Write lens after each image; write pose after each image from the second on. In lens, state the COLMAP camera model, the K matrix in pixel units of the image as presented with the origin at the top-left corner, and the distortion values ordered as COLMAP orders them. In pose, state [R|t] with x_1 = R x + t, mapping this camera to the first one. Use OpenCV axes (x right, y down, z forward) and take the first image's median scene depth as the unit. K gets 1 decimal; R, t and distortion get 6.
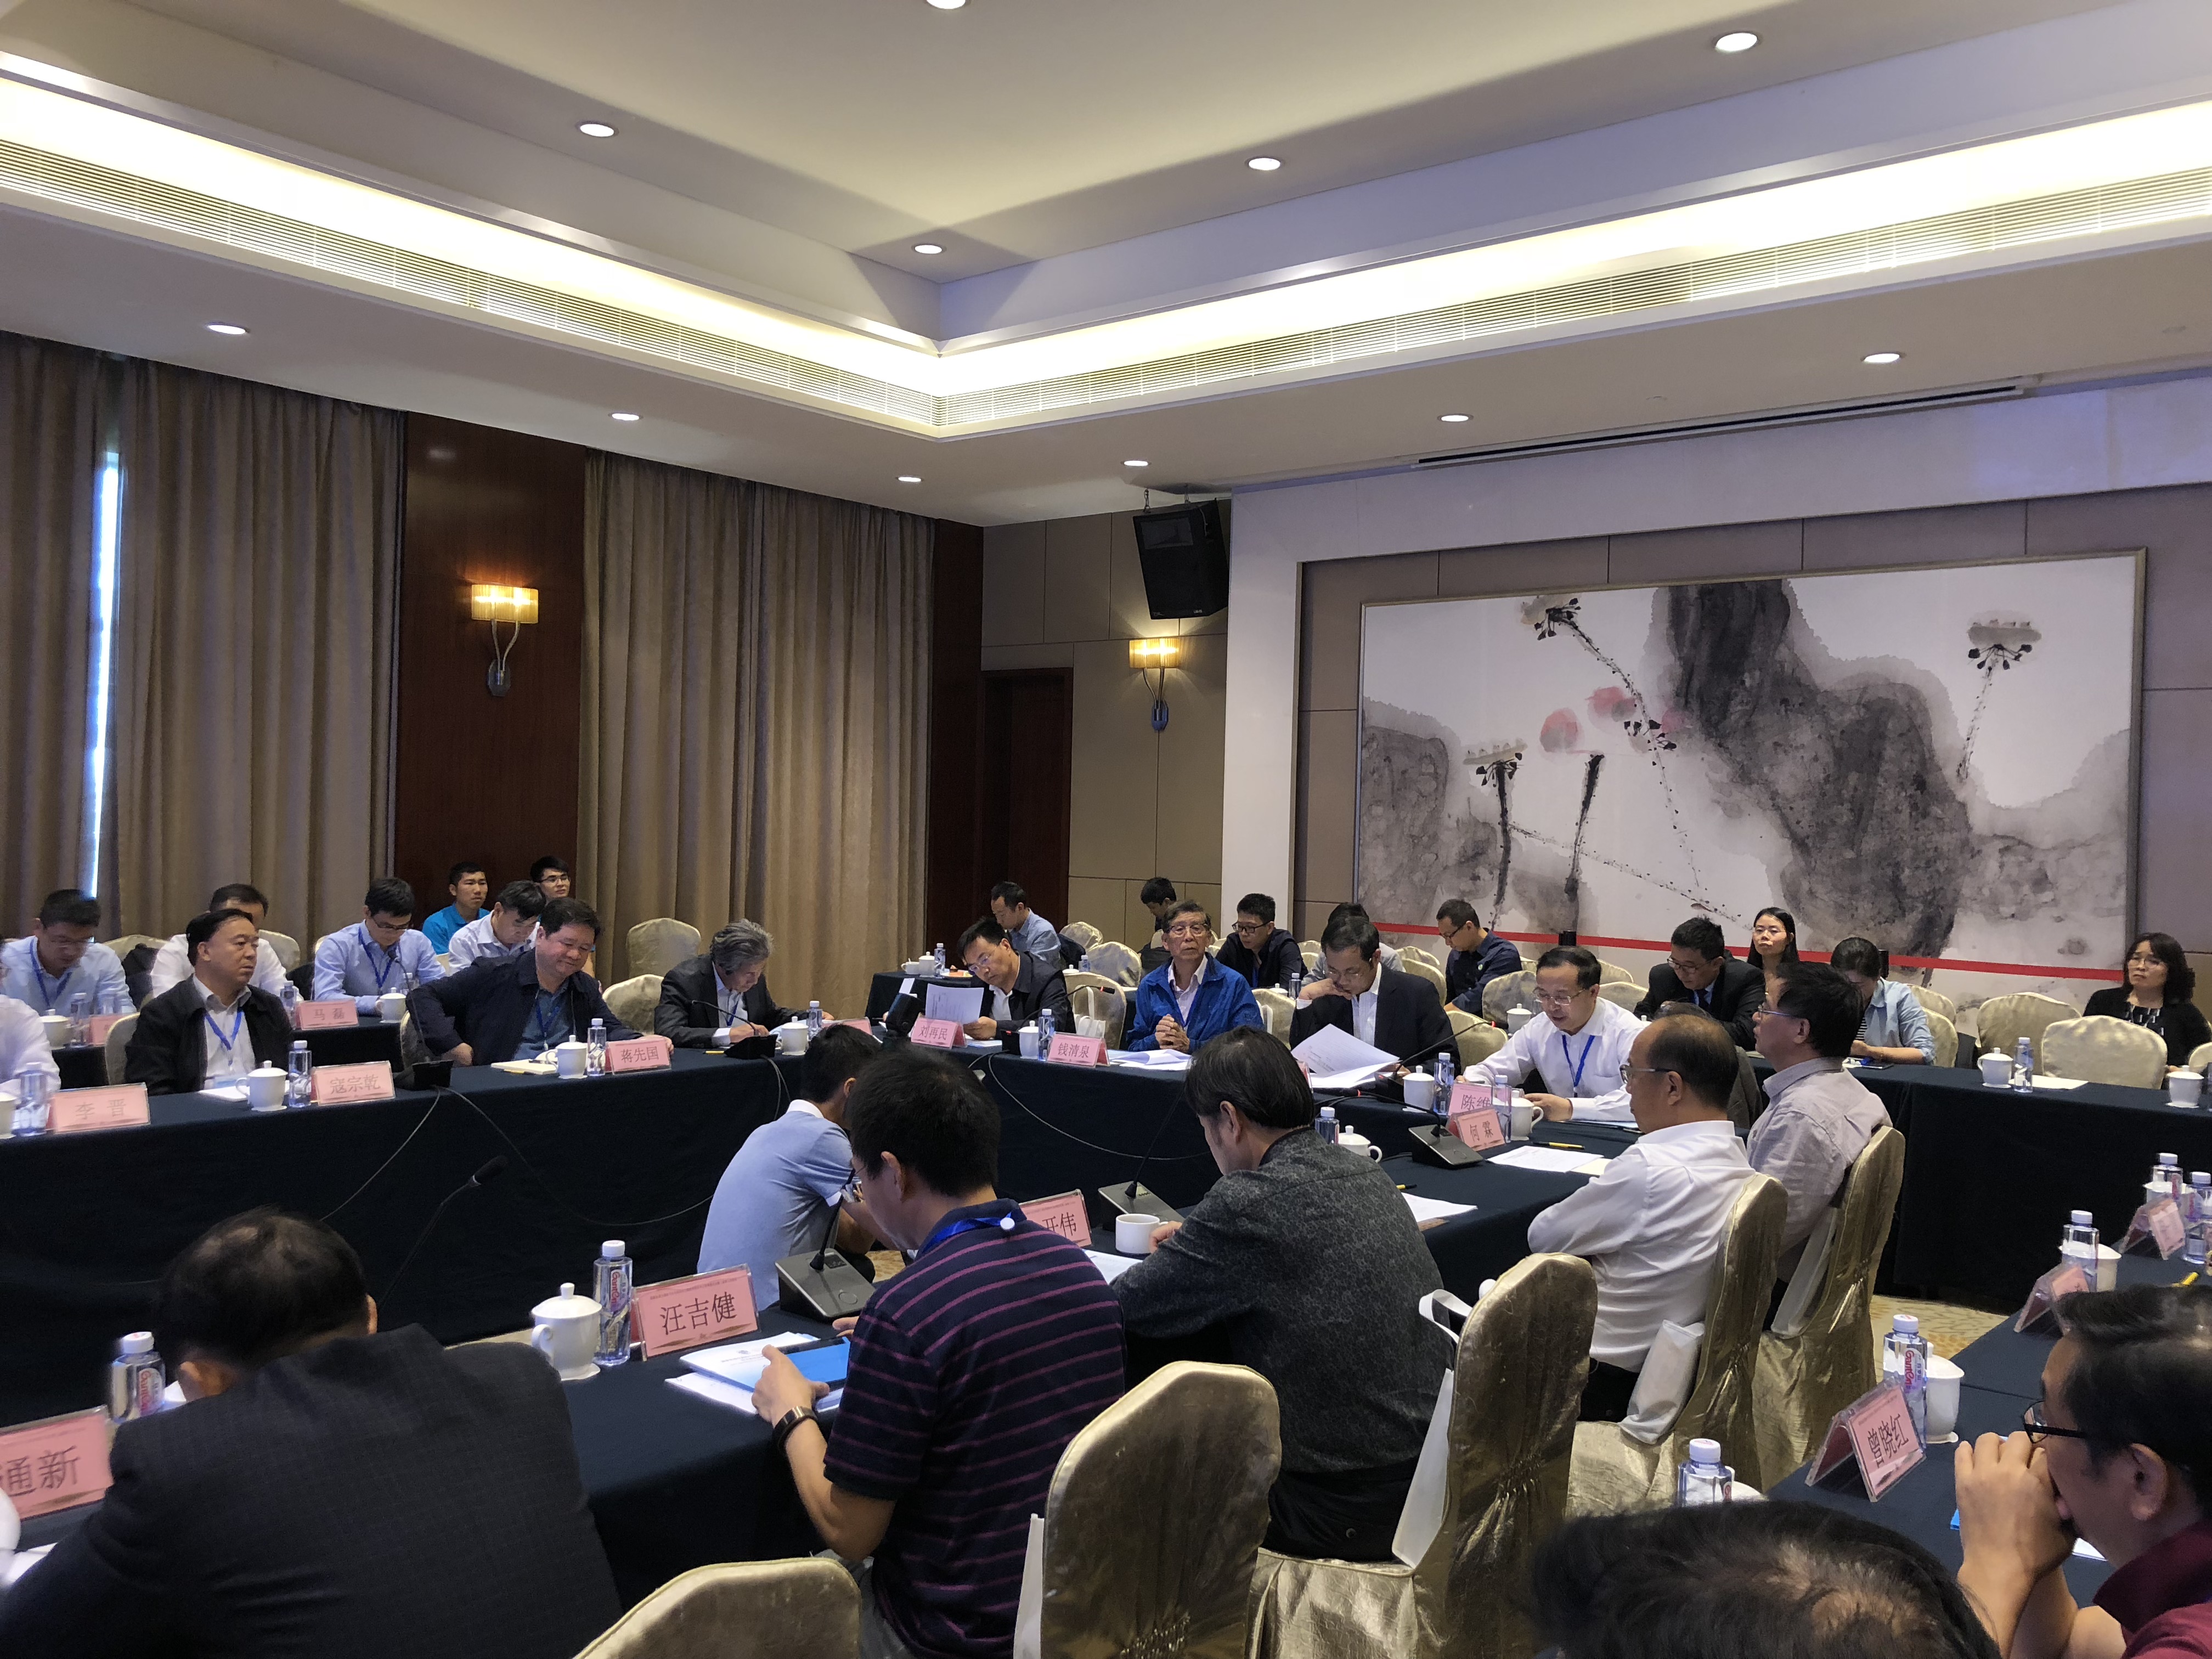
lens RADIAL K [[1796.6, 0, 1104.1], [0, 1796.6, 837.6], [0, 0, 1]] dist [0.013096, -0.024958]
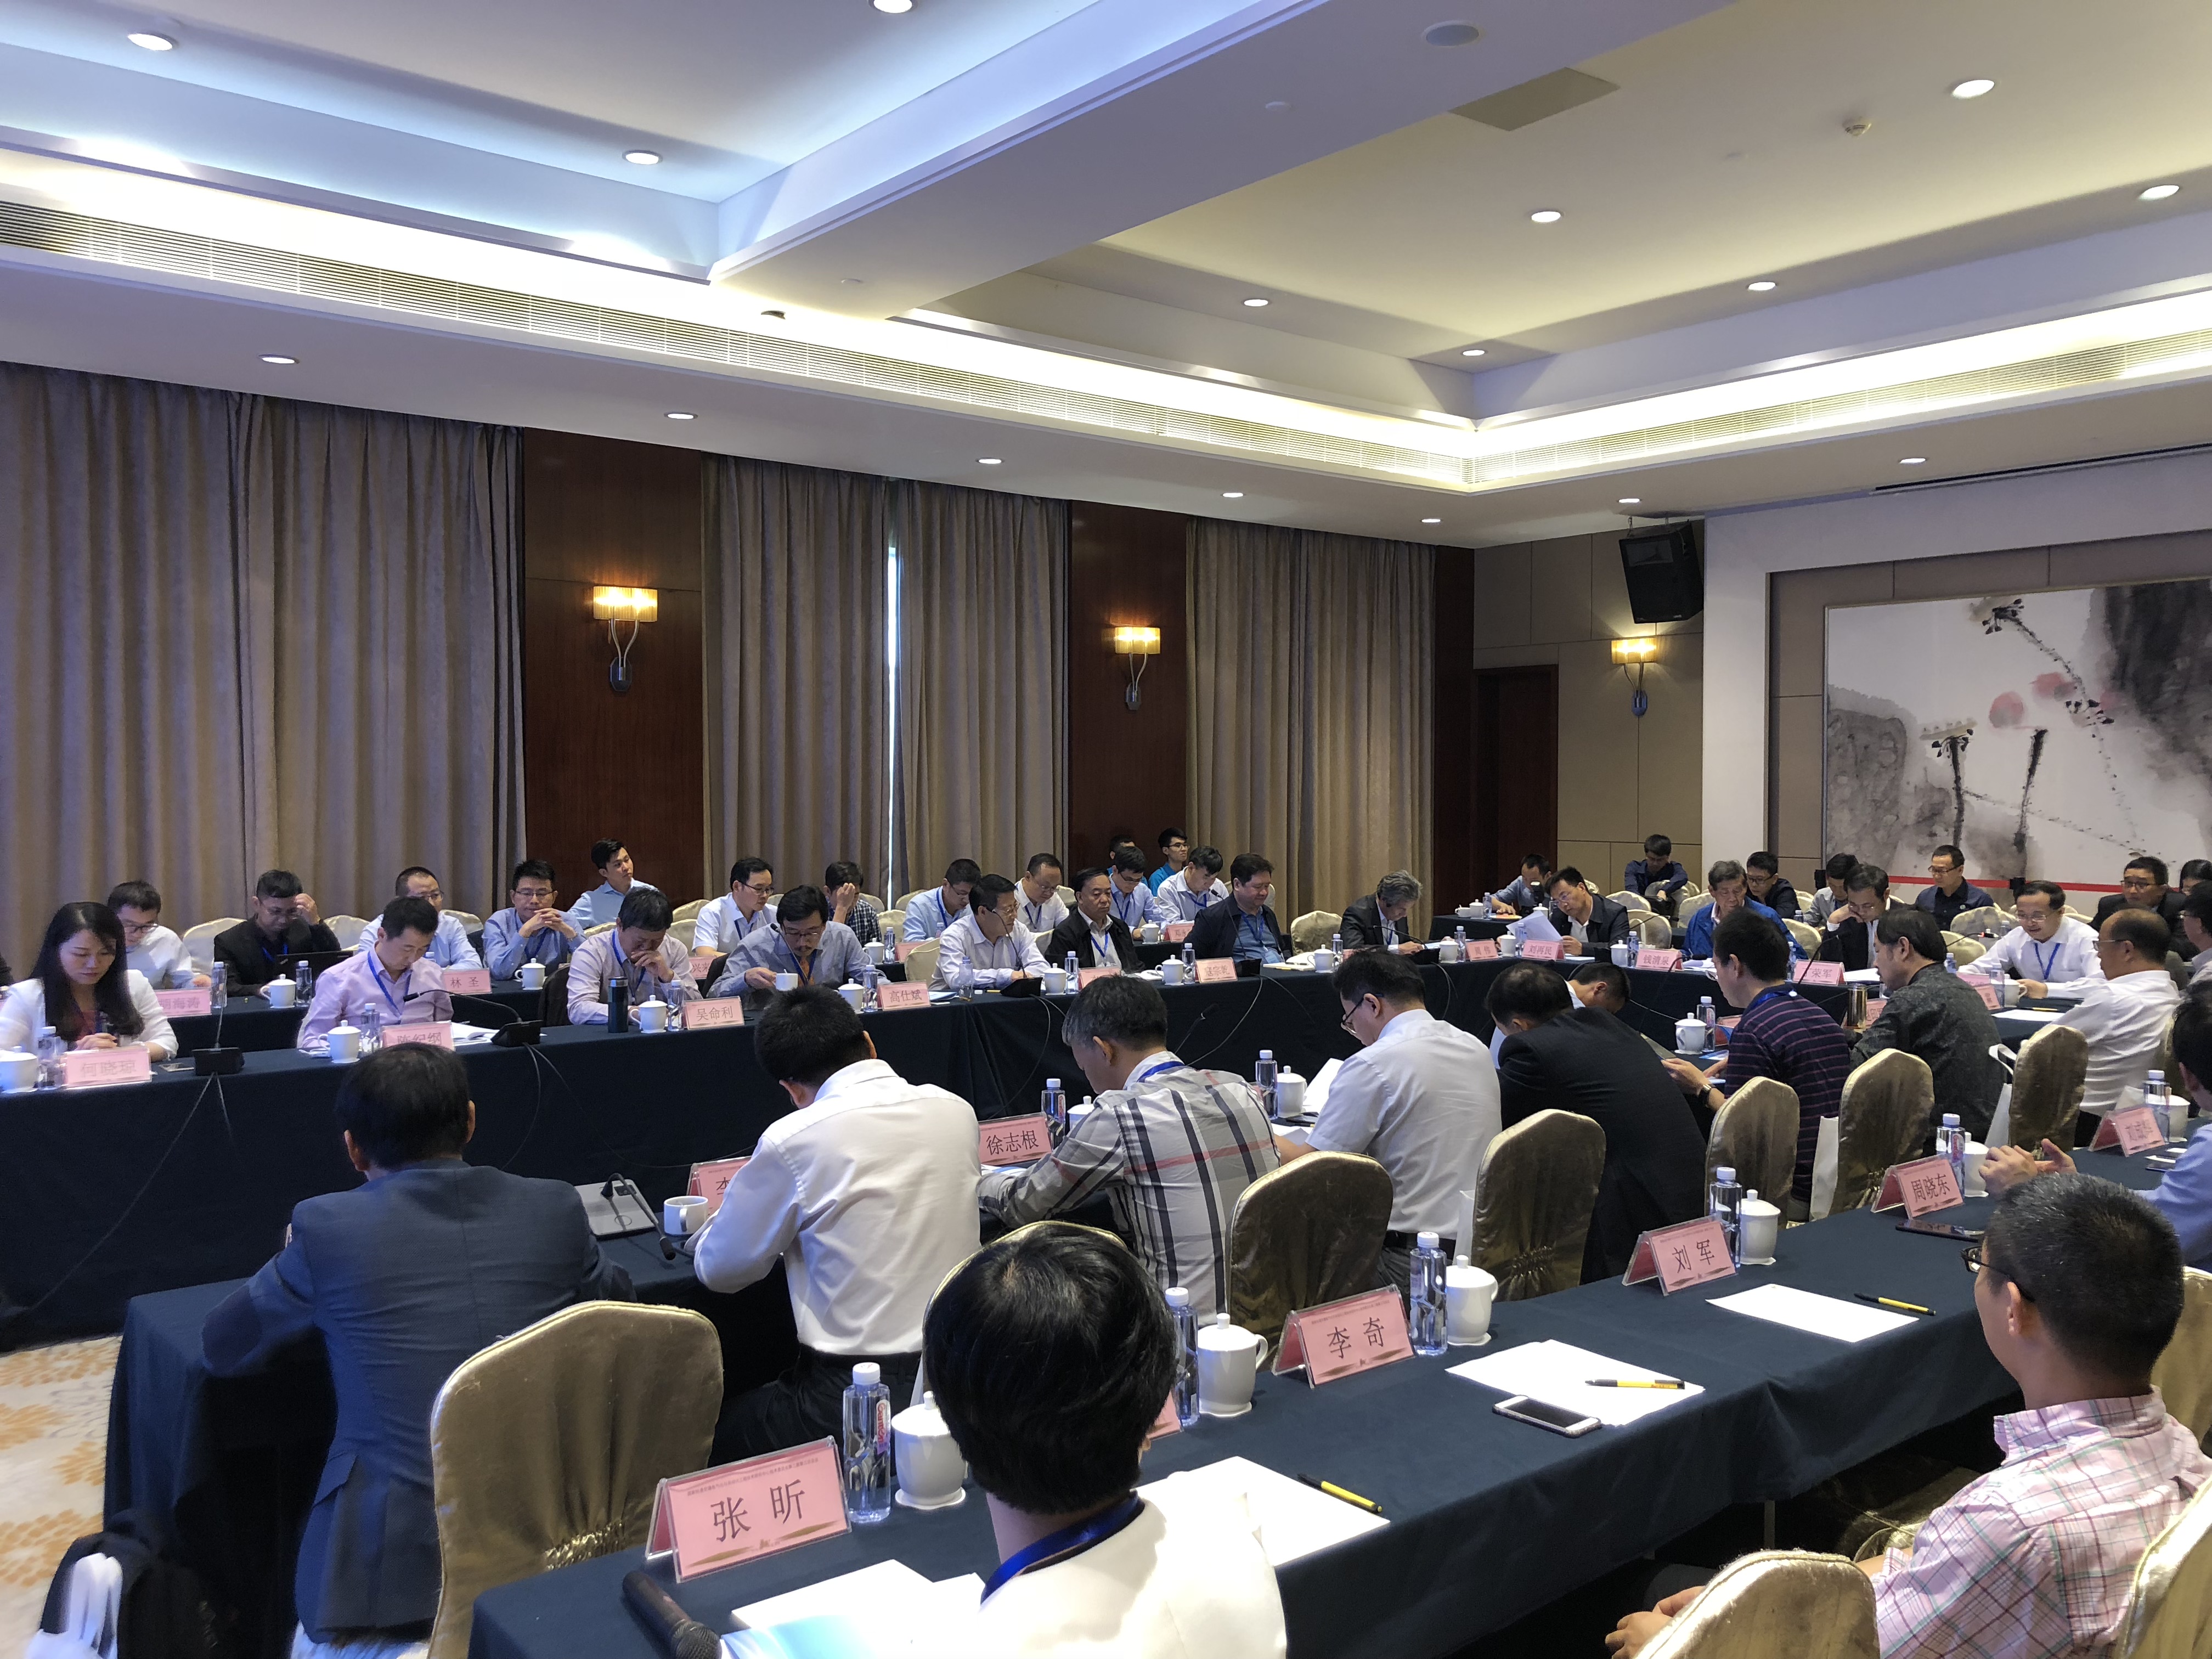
lens RADIAL K [[1796.6, 0, 1098.6], [0, 1796.6, 824.1], [0, 0, 1]] dist [0.013096, -0.024958]
pose [[0.979734, -0.018767, -0.199421, -0.100333], [0.020484, 0.999769, 0.006547, -0.003712], [0.199252, -0.010499, 0.979892, -0.291282]]
